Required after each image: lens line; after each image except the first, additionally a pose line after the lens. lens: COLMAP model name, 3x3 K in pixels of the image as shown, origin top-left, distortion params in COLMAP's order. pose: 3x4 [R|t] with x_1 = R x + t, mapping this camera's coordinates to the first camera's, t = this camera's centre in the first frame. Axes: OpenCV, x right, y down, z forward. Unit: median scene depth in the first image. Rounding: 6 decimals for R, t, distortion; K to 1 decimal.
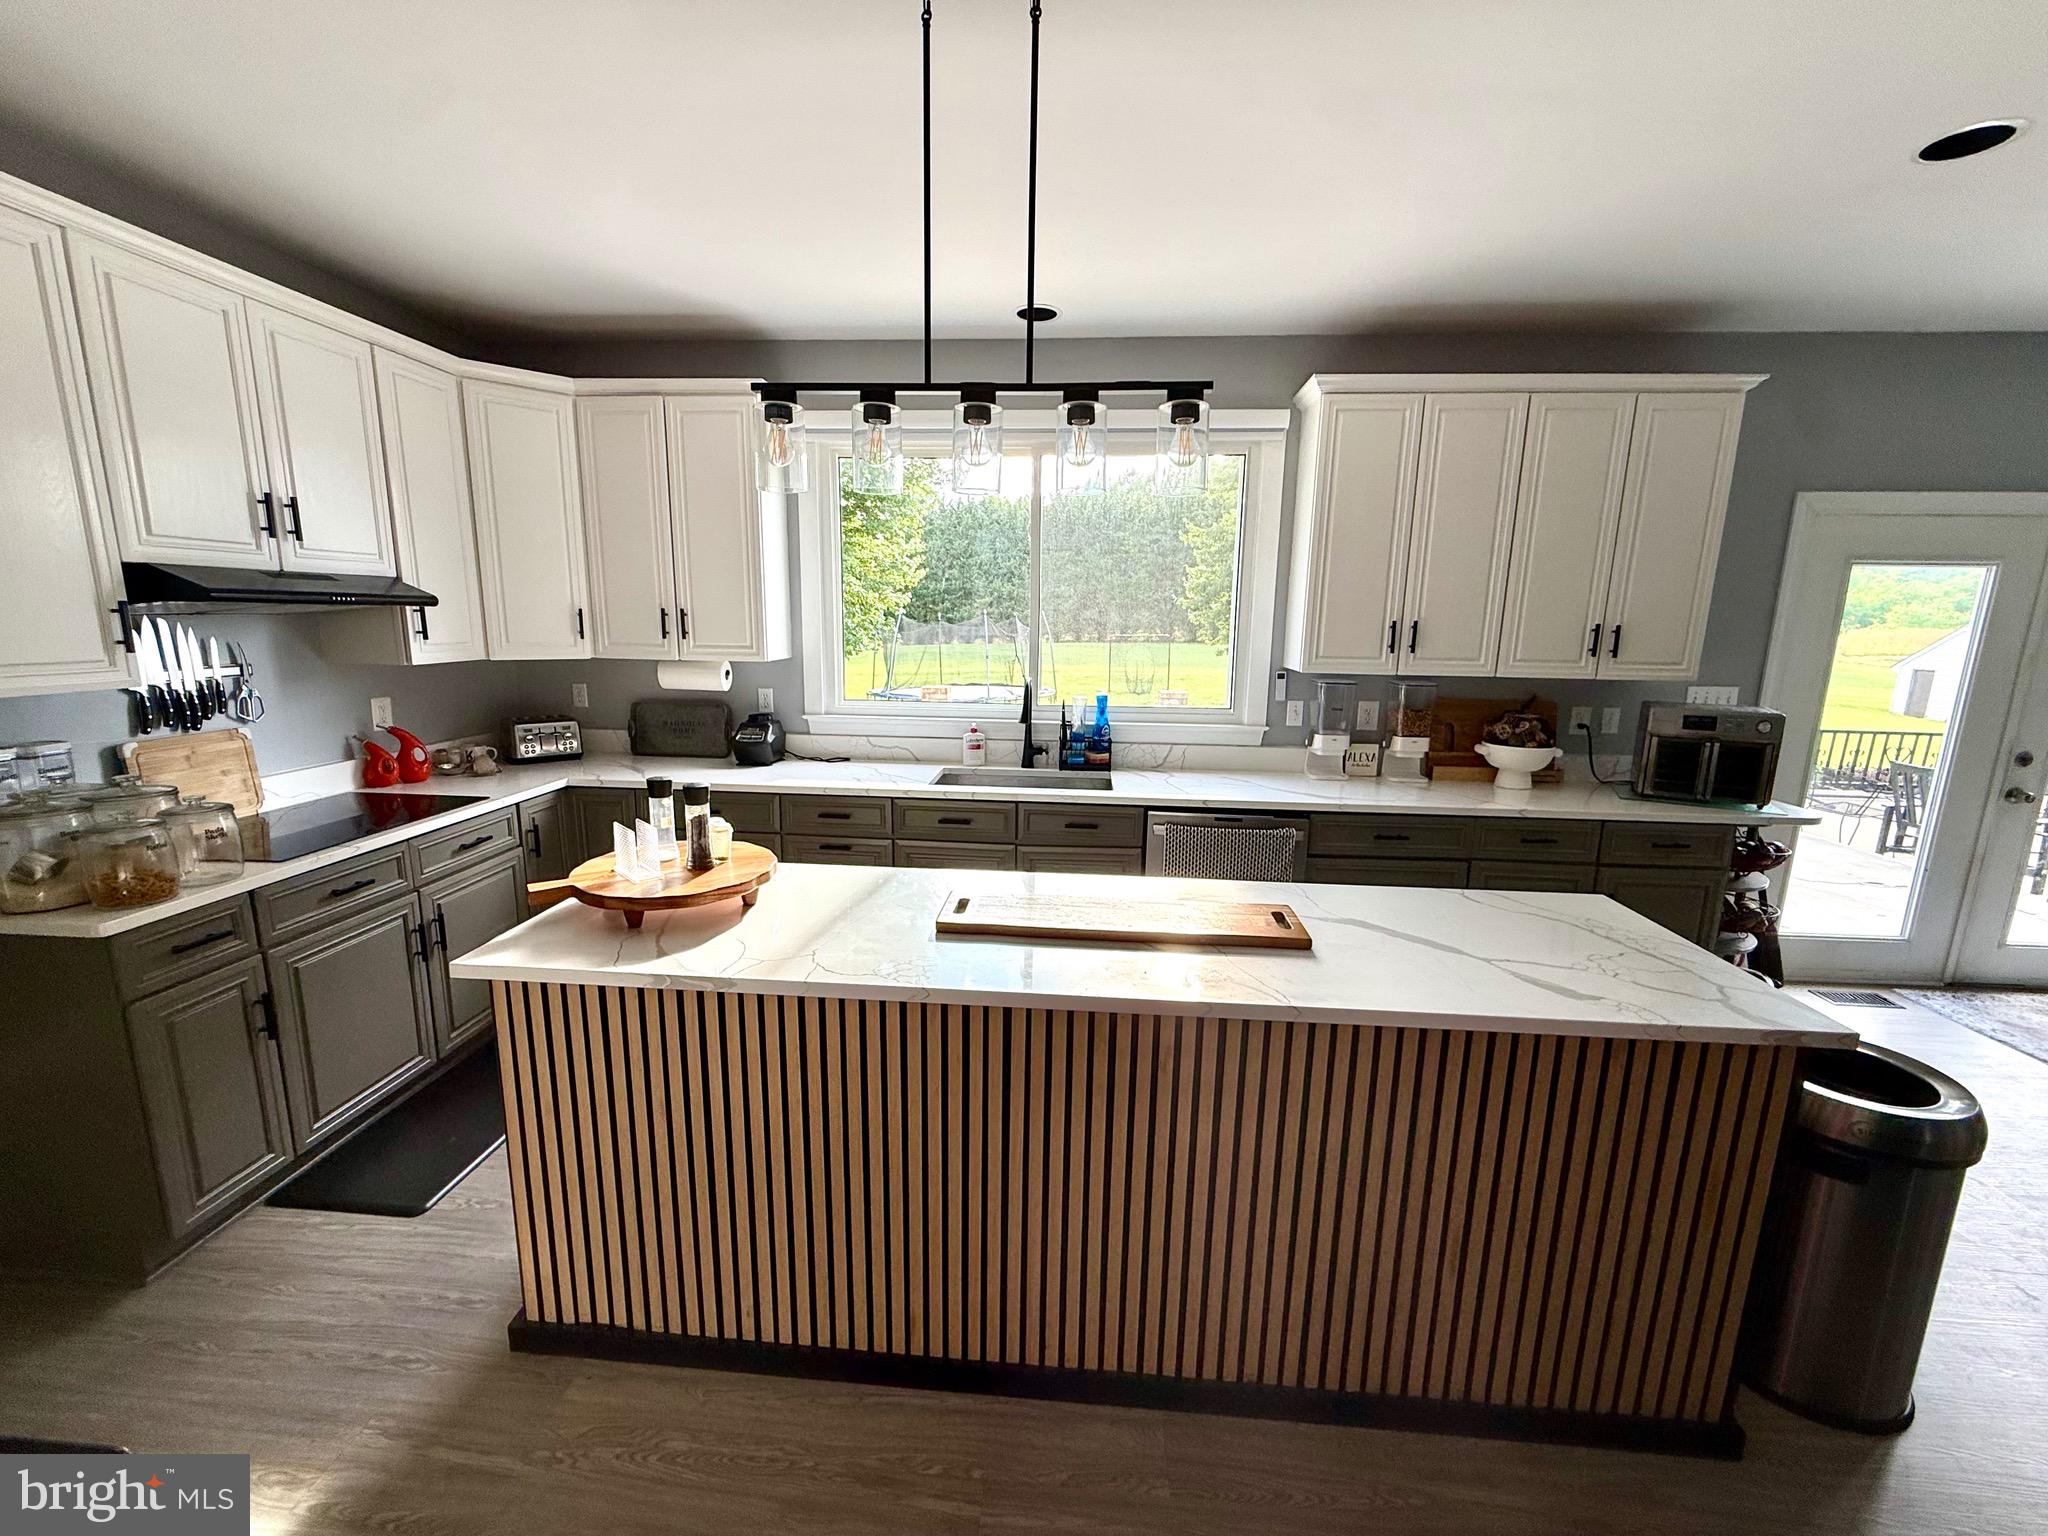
lens RADIAL K [[810.6, 0, 1018.7], [0, 810.6, 763.1], [0, 0, 1]] dist [-0.001364, -0.000227]
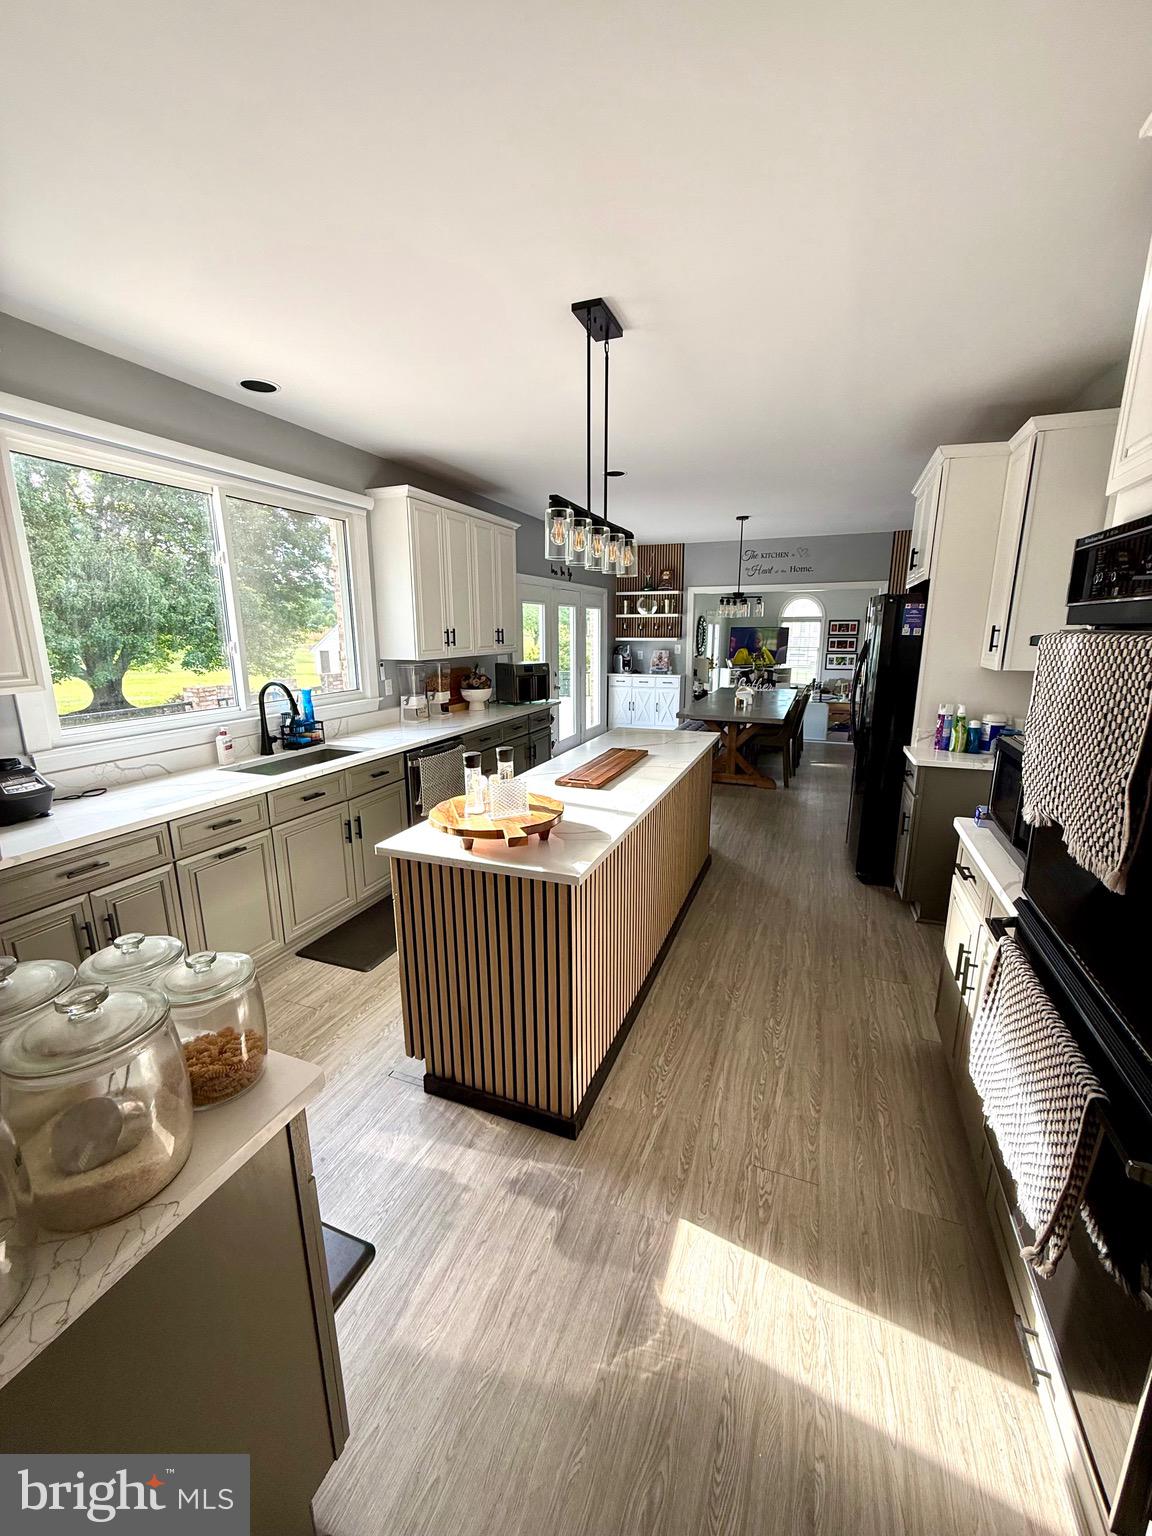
lens RADIAL K [[607.9, 0, 572.3], [0, 607.9, 764.6], [0, 0, 1]] dist [-0.001364, -0.000227]
pose [[0.289418, -0.225664, 0.930222, -0.825221], [0.175164, 0.967889, 0.180303, -0.075028], [-0.941039, 0.110758, 0.319653, 0.309711]]
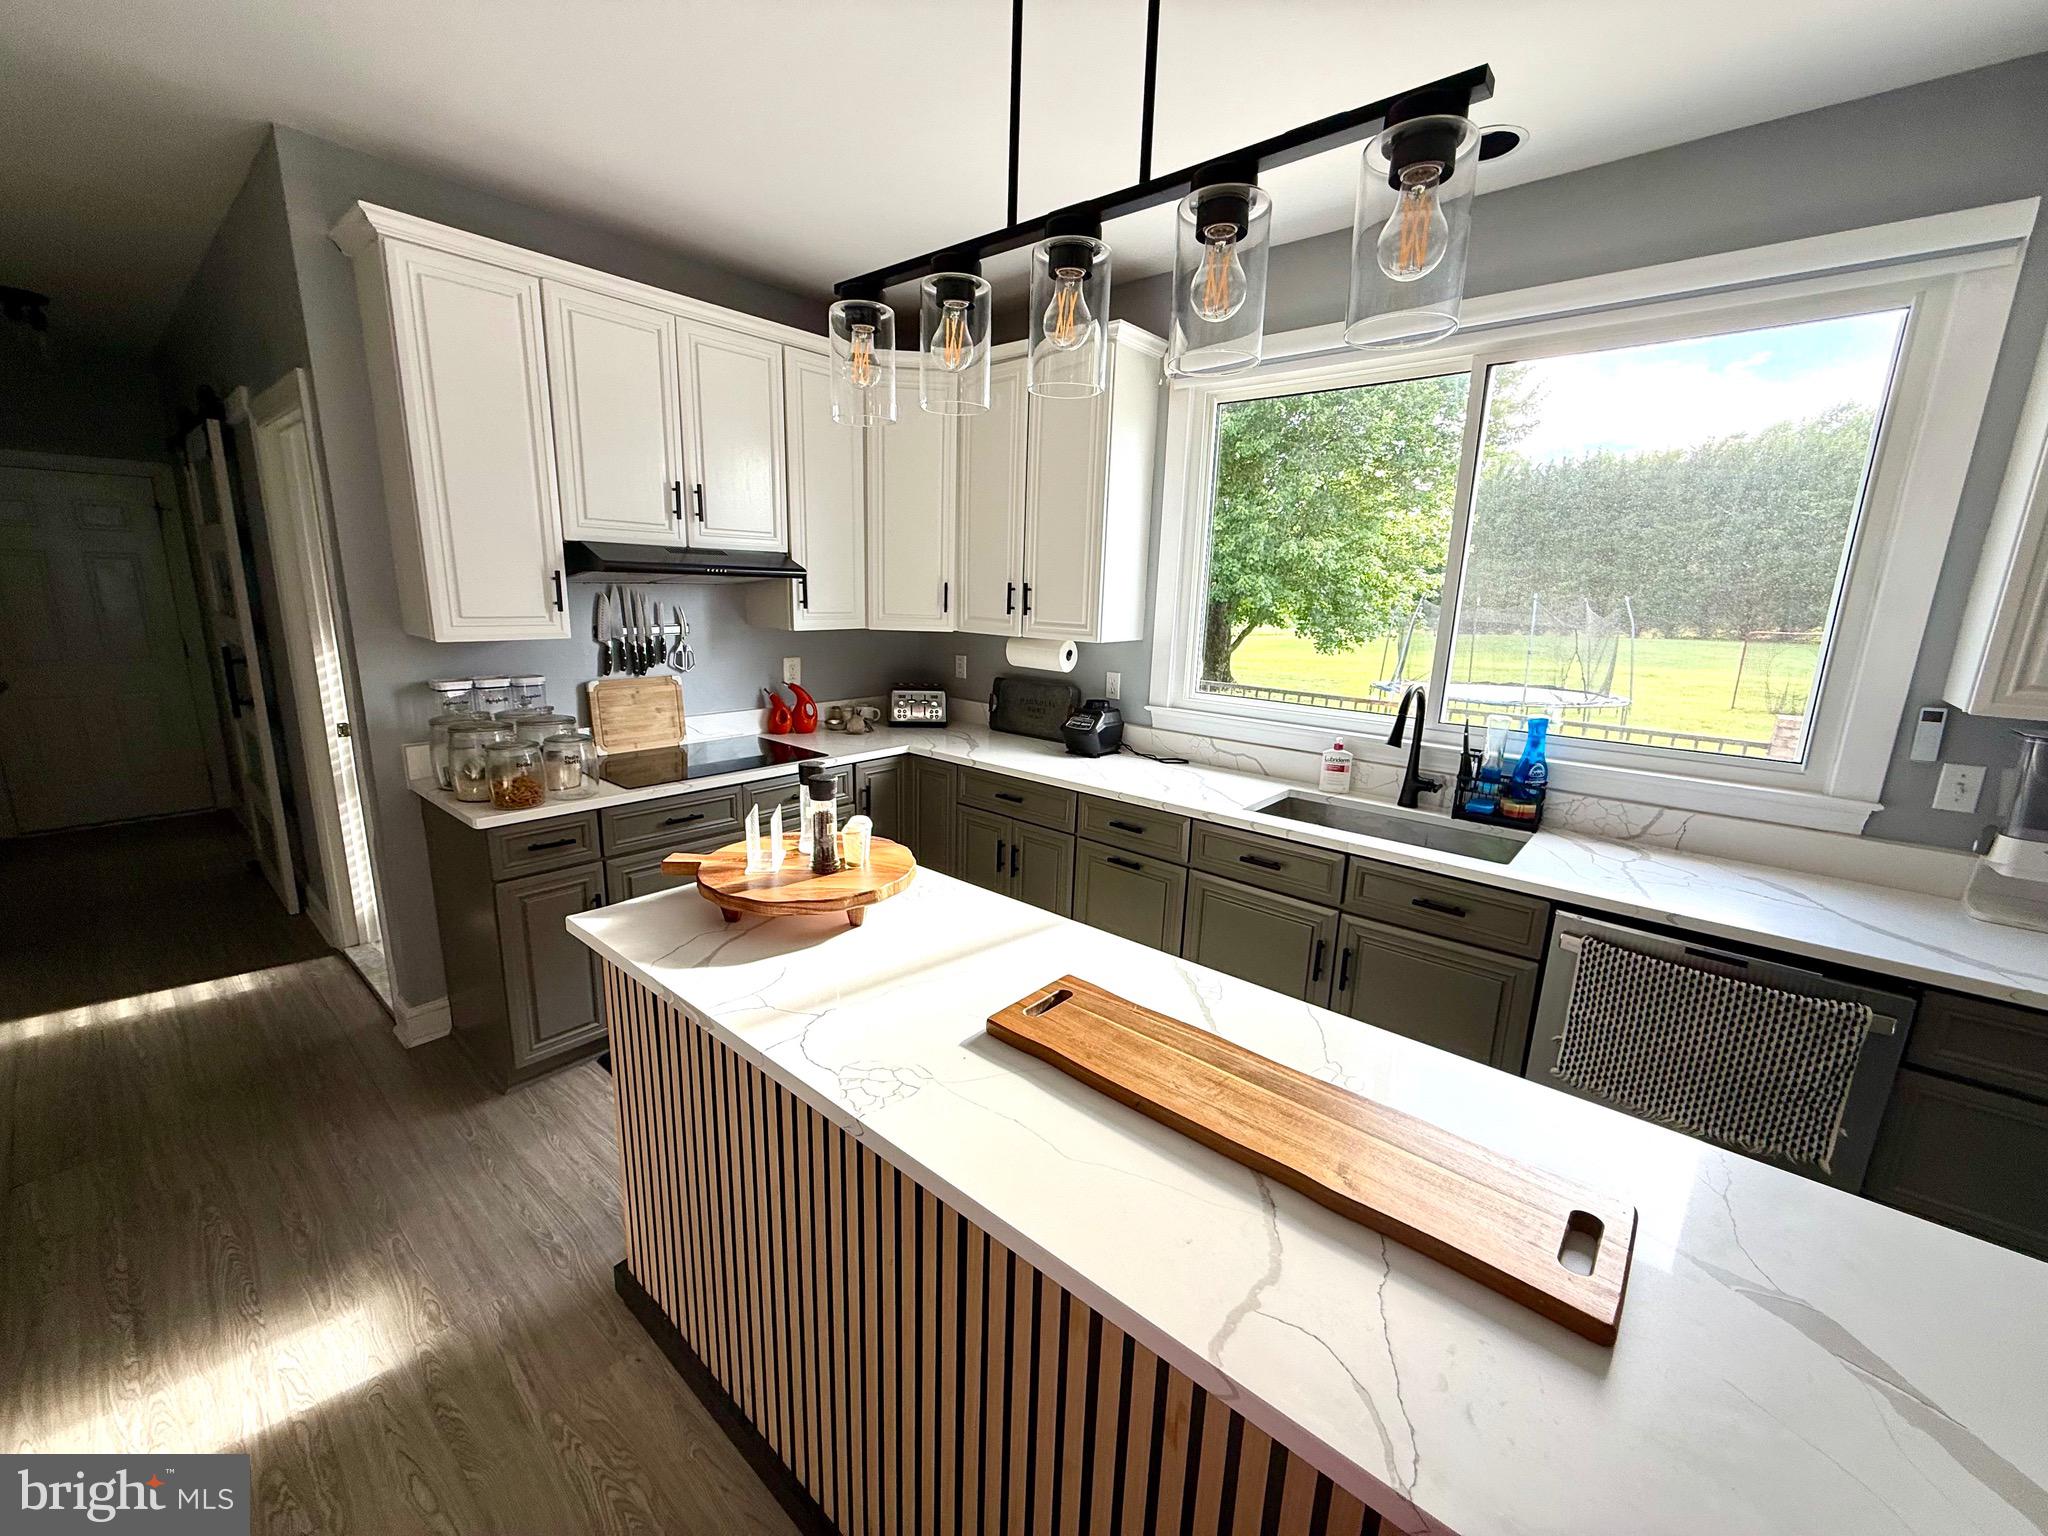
lens RADIAL K [[810.6, 0, 1018.7], [0, 810.6, 763.1], [0, 0, 1]] dist [-0.001364, -0.000227]
pose [[0.808038, 0.133222, -0.573869, 0.162513], [-0.120832, 0.990865, 0.059888, -0.039094], [0.576605, 0.020950, 0.816754, 0.233384]]
